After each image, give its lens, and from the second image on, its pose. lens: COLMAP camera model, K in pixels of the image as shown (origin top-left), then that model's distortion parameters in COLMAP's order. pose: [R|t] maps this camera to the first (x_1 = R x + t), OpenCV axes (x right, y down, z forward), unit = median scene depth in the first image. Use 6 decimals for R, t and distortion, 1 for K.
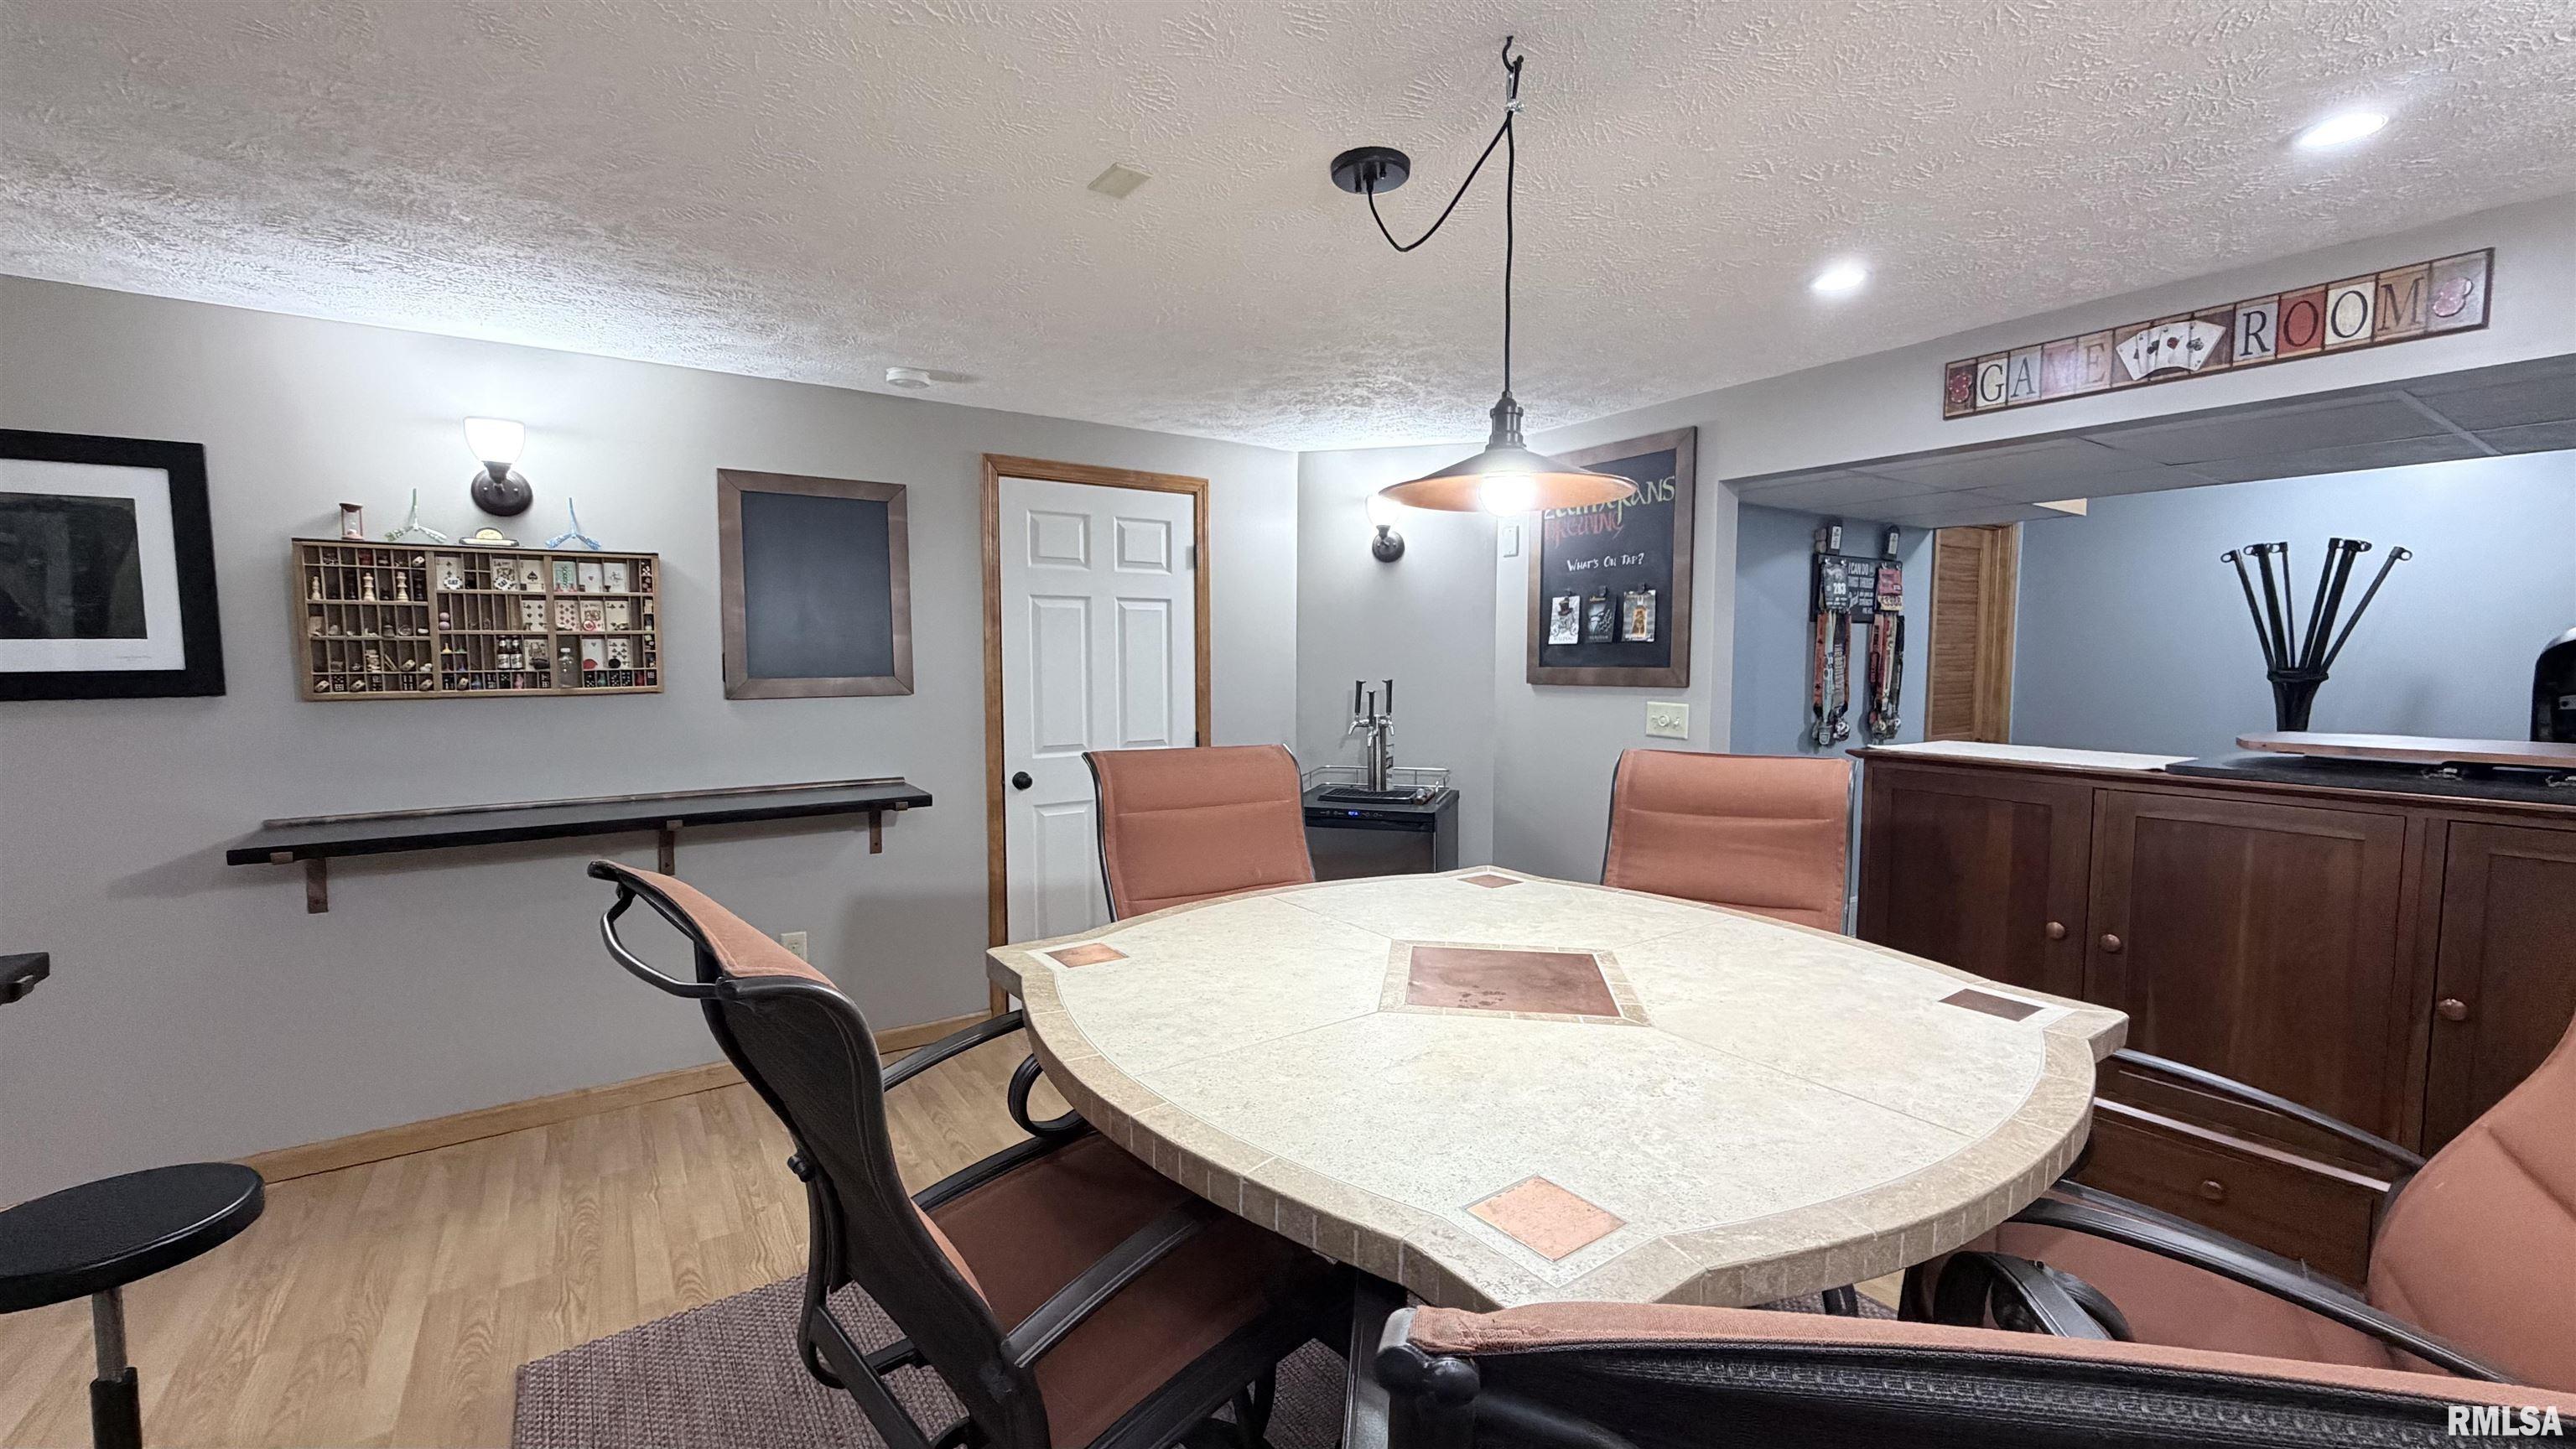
lens RADIAL K [[1027.6, 0, 1270.4], [0, 1027.6, 727.2], [0, 0, 1]] dist [0.003714, -0.000301]
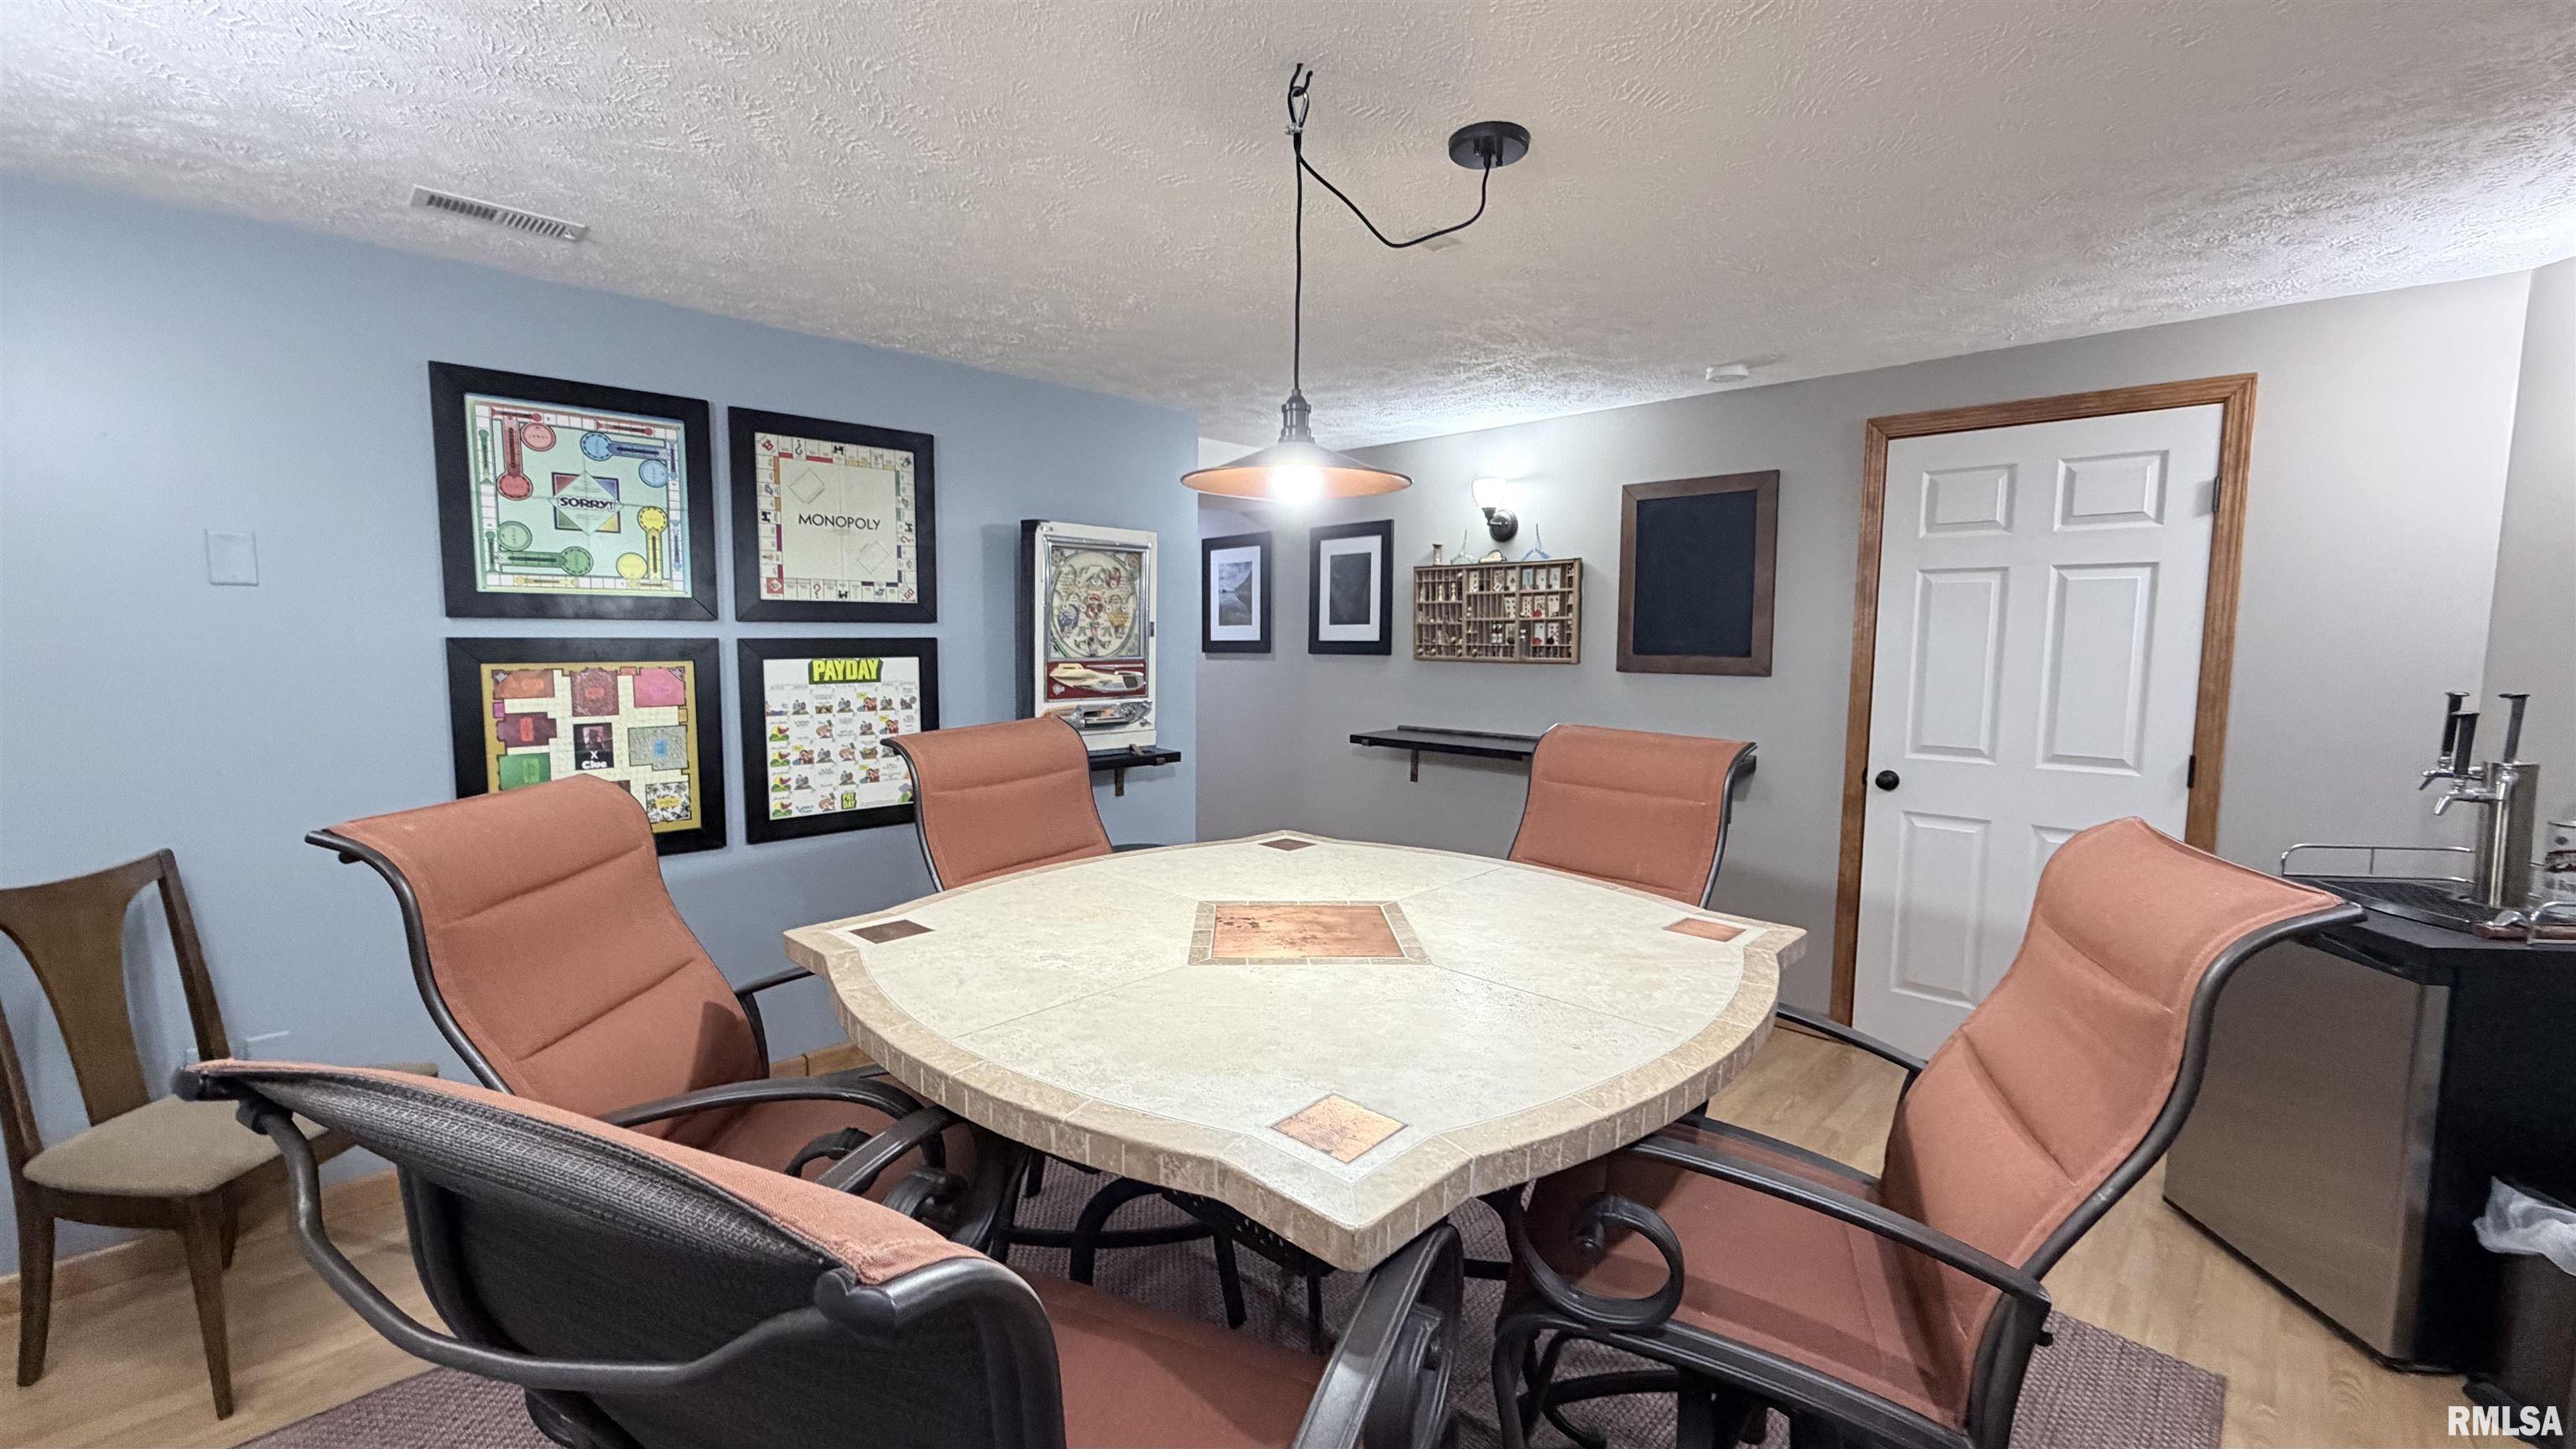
lens RADIAL K [[1027.6, 0, 1293.2], [0, 1027.6, 724.6], [0, 0, 1]] dist [0.003714, -0.000301]
pose [[0.205578, 0.090117, -0.974483, 0.669428], [-0.081580, 0.993863, 0.074699, -0.026473], [0.975235, 0.064142, 0.211668, 0.397278]]
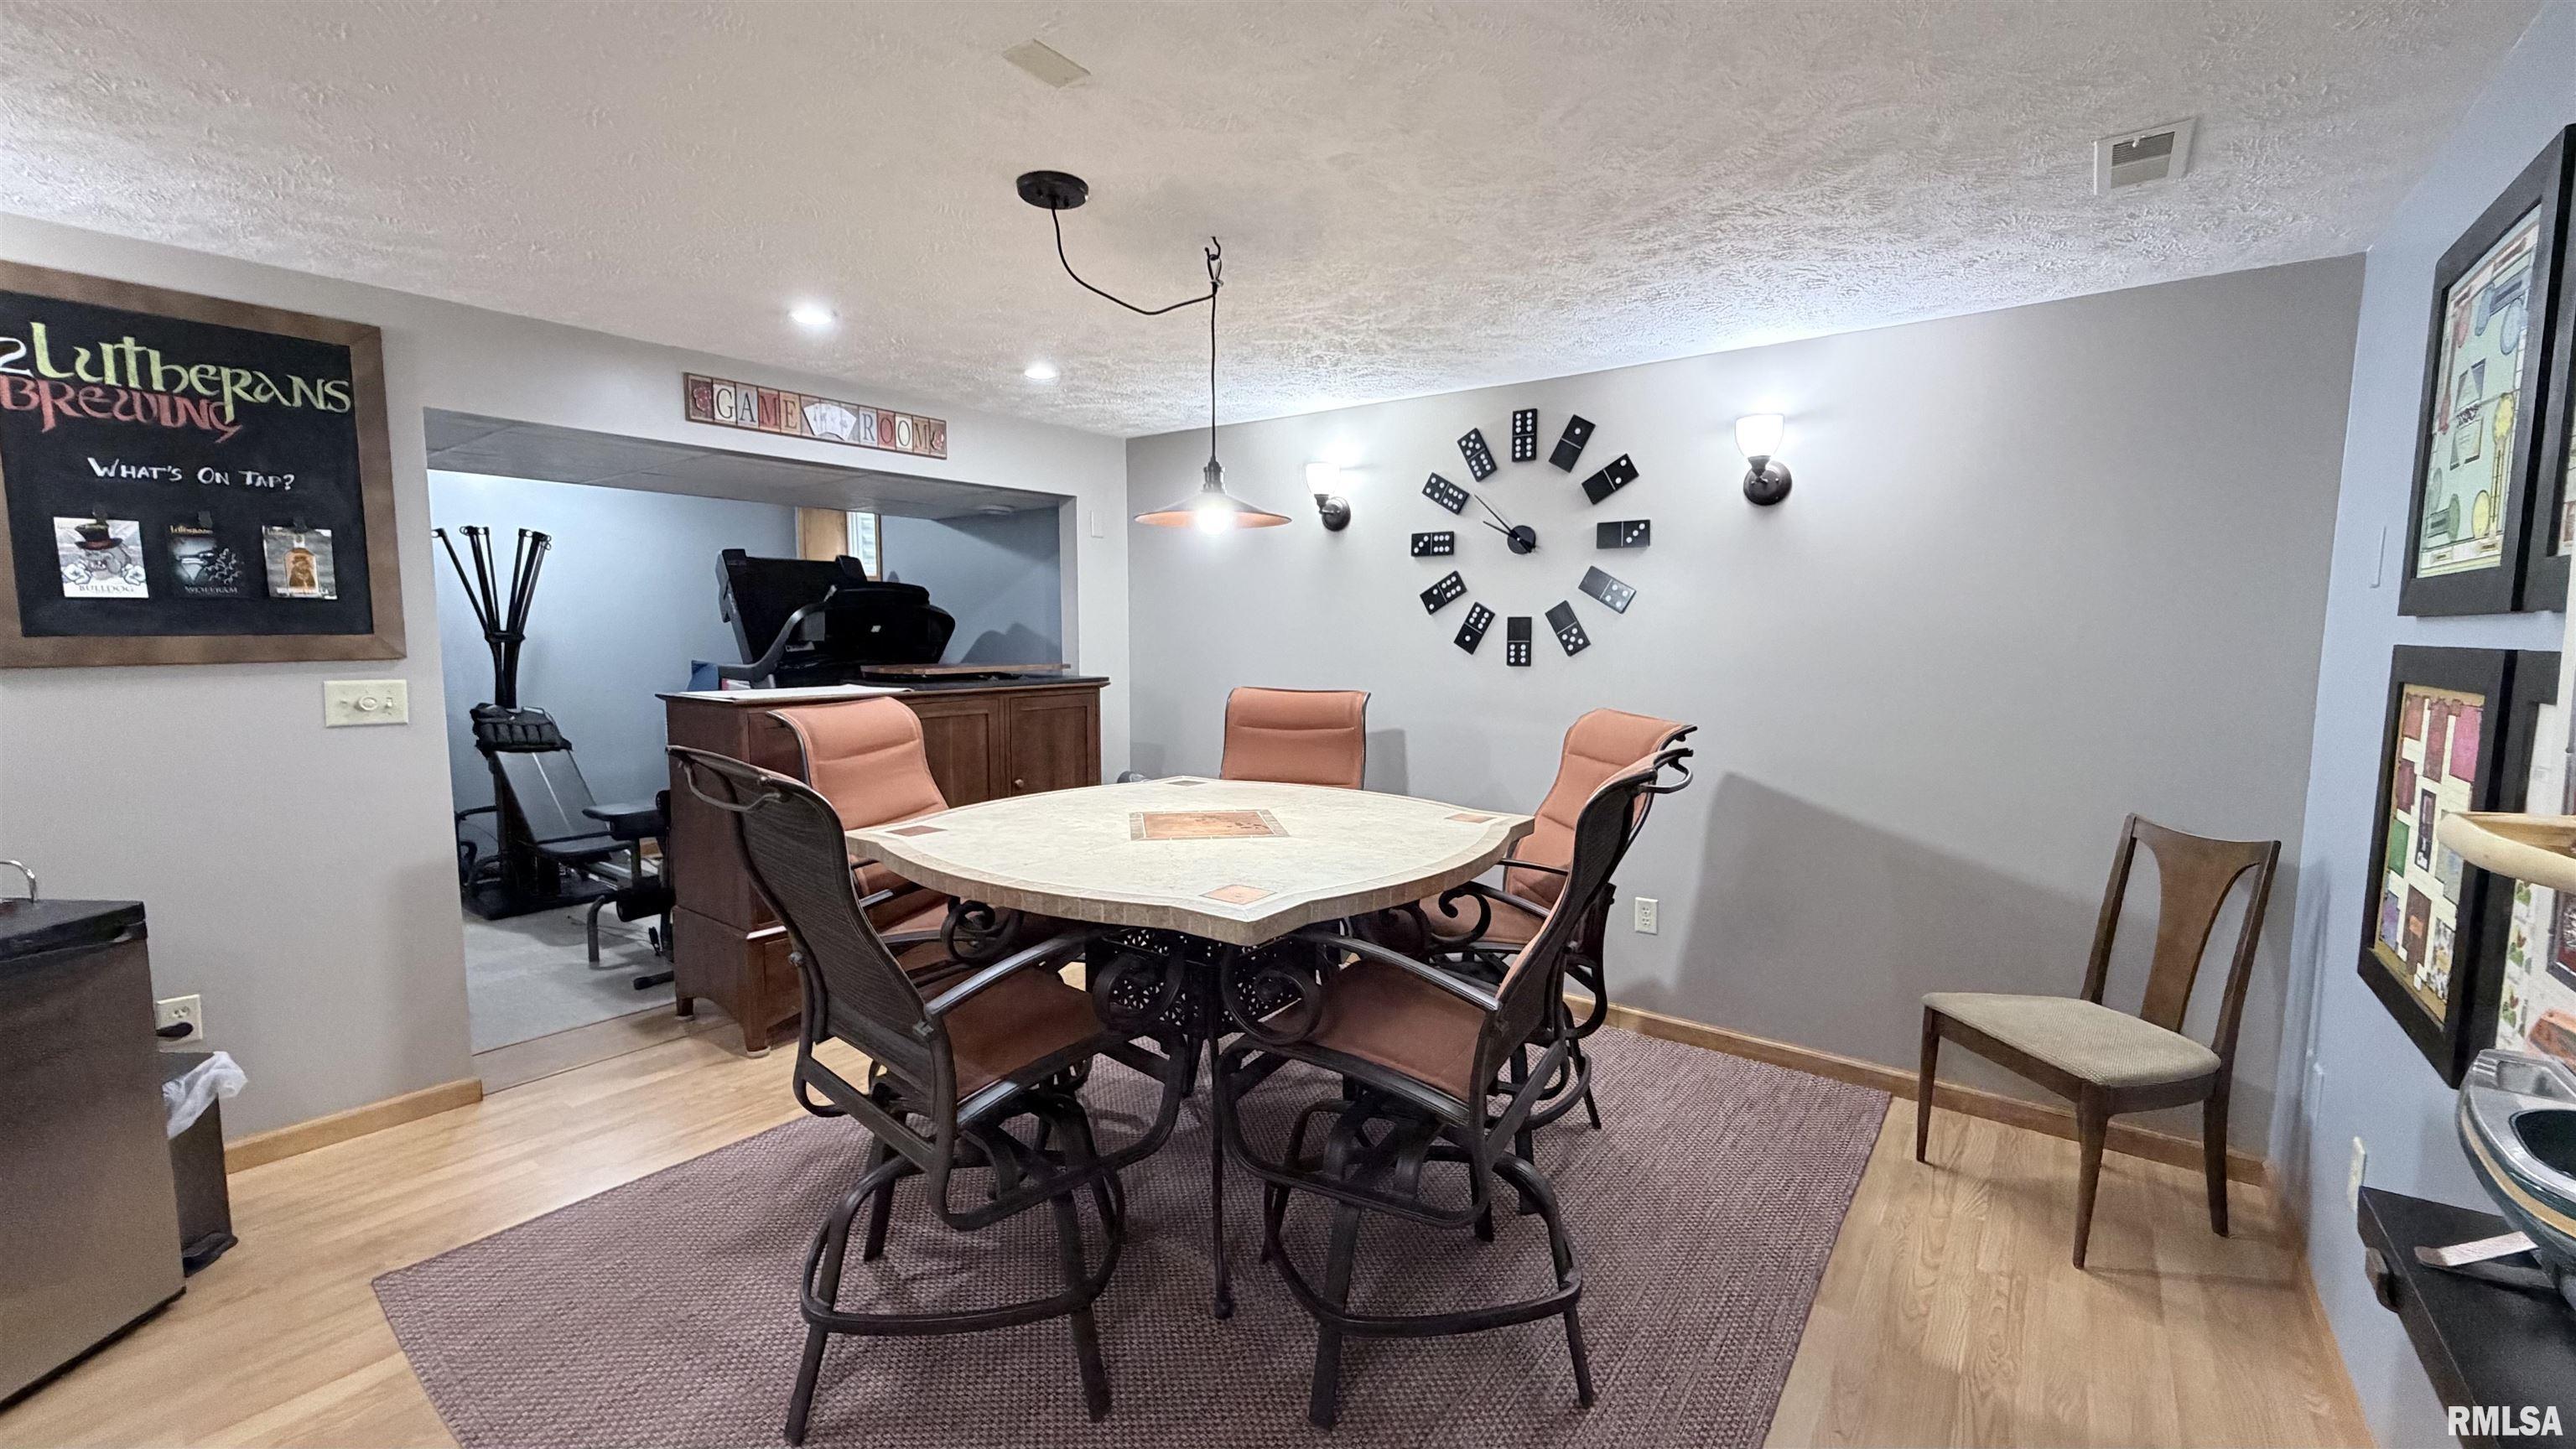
lens RADIAL K [[1027.6, 0, 1286.1], [0, 1027.6, 725.7], [0, 0, 1]] dist [0.003714, -0.000301]
pose [[-0.326995, -0.094018, 0.940338, -0.683970], [0.064026, 0.990548, 0.121303, -0.047641], [-0.942855, 0.099872, -0.317885, 0.725875]]
